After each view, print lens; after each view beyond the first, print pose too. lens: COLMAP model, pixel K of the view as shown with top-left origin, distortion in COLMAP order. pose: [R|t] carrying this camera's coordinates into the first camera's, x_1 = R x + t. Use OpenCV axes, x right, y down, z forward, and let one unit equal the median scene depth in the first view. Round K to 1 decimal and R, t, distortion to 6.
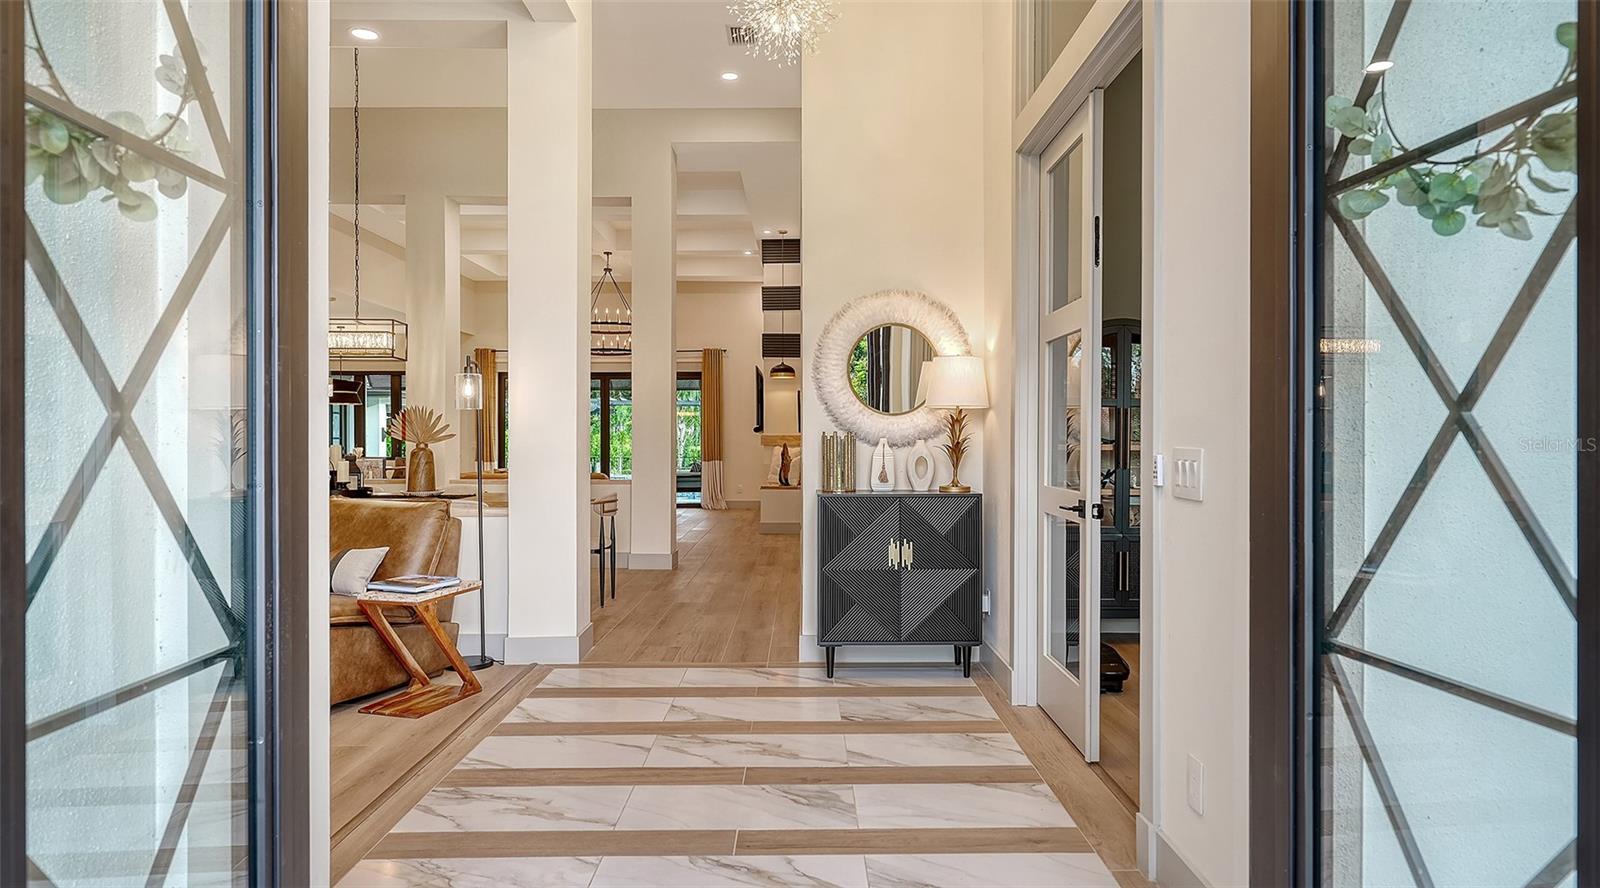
lens RADIAL K [[950.6, 0, 783.5], [0, 950.6, 432.3], [0, 0, 1]] dist [0.007341, 0.001214]
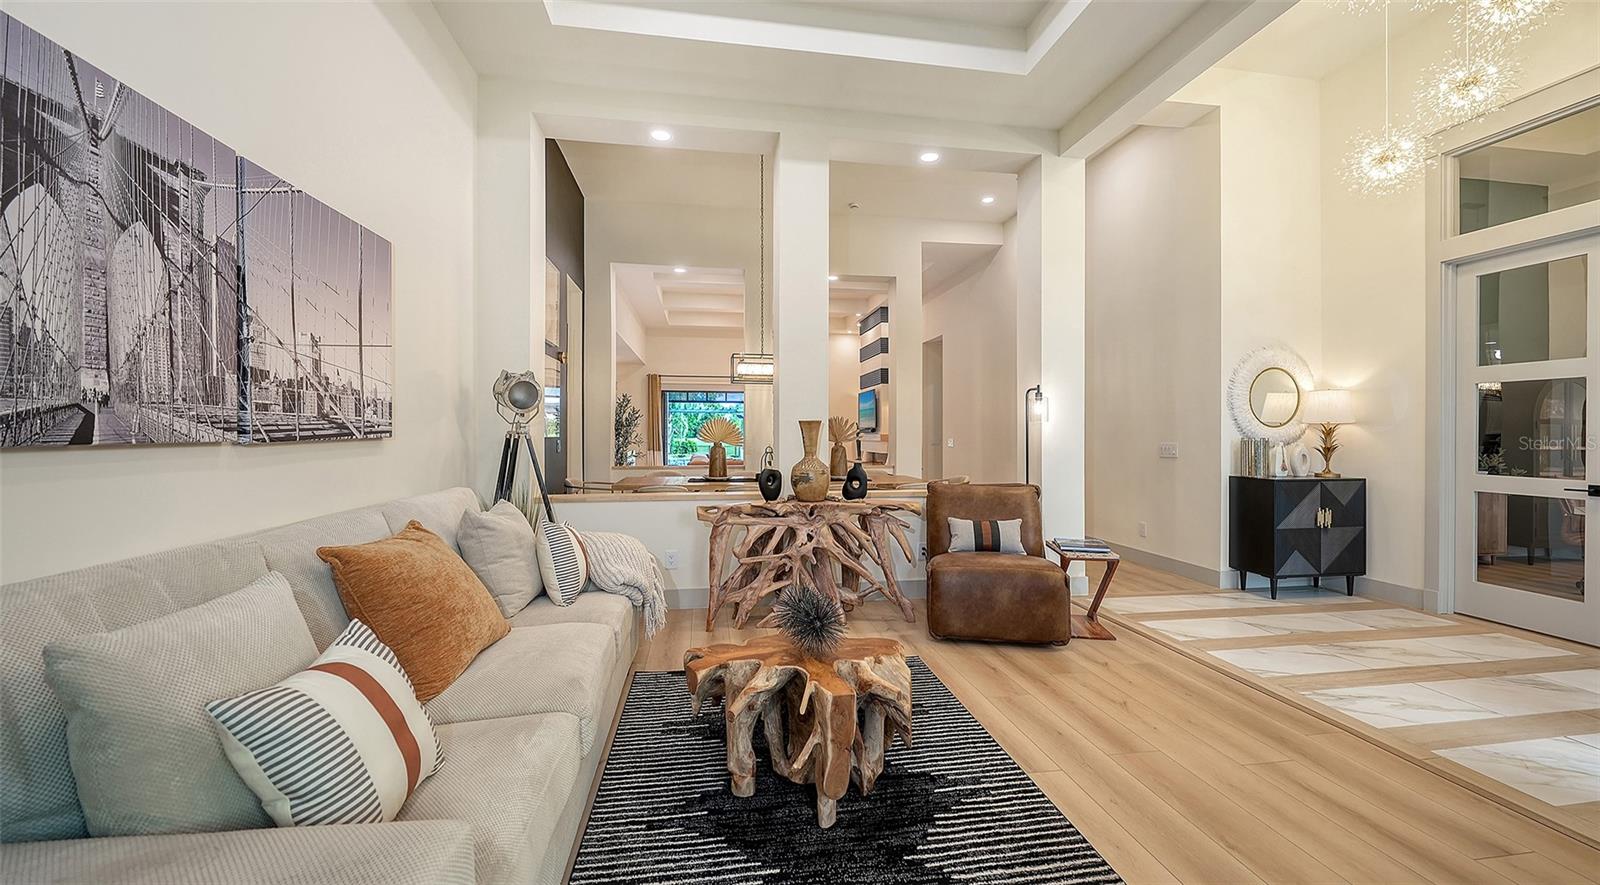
lens RADIAL K [[608.6, 0, 792.0], [0, 608.6, 430.1], [0, 0, 1]] dist [-0.000160, -0.000068]
pose [[0.988626, 0.004442, 0.150332, -0.791030], [-0.004375, 0.999990, -0.000780, -0.008616], [-0.150334, 0.000113, 0.988635, 0.137054]]
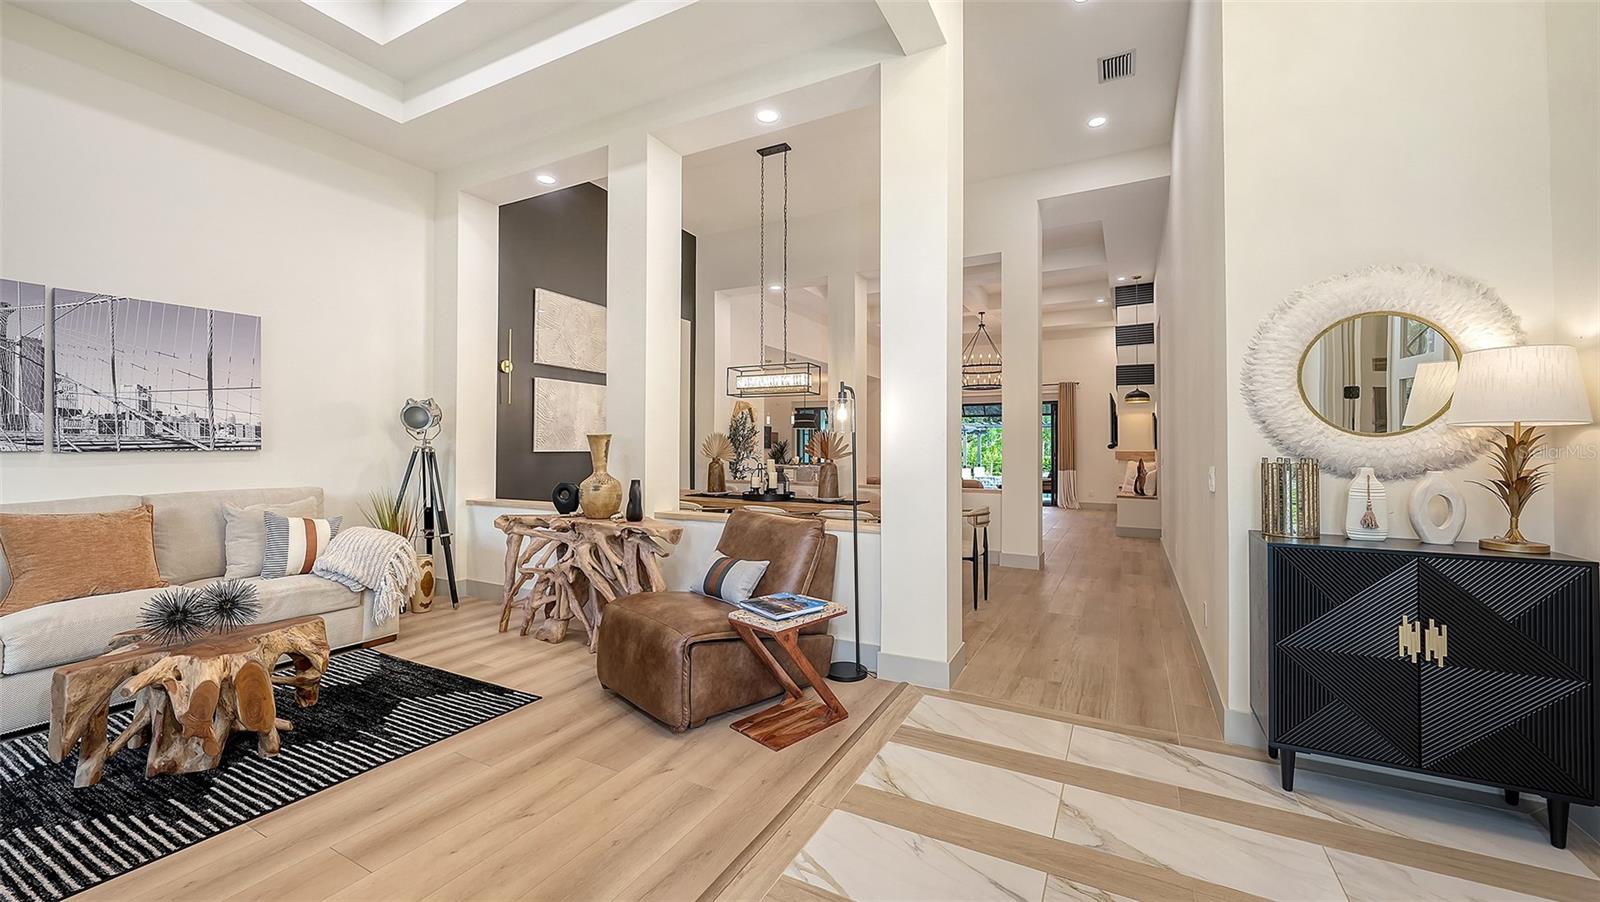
lens RADIAL K [[608.6, 0, 787.3], [0, 608.6, 435.8], [0, 0, 1]] dist [0.002254, -0.000476]
pose [[0.880492, -0.004458, -0.474039, -0.062477], [-0.003064, 0.999881, -0.015093, -0.009382], [0.474051, 0.014741, 0.880374, 0.358176]]
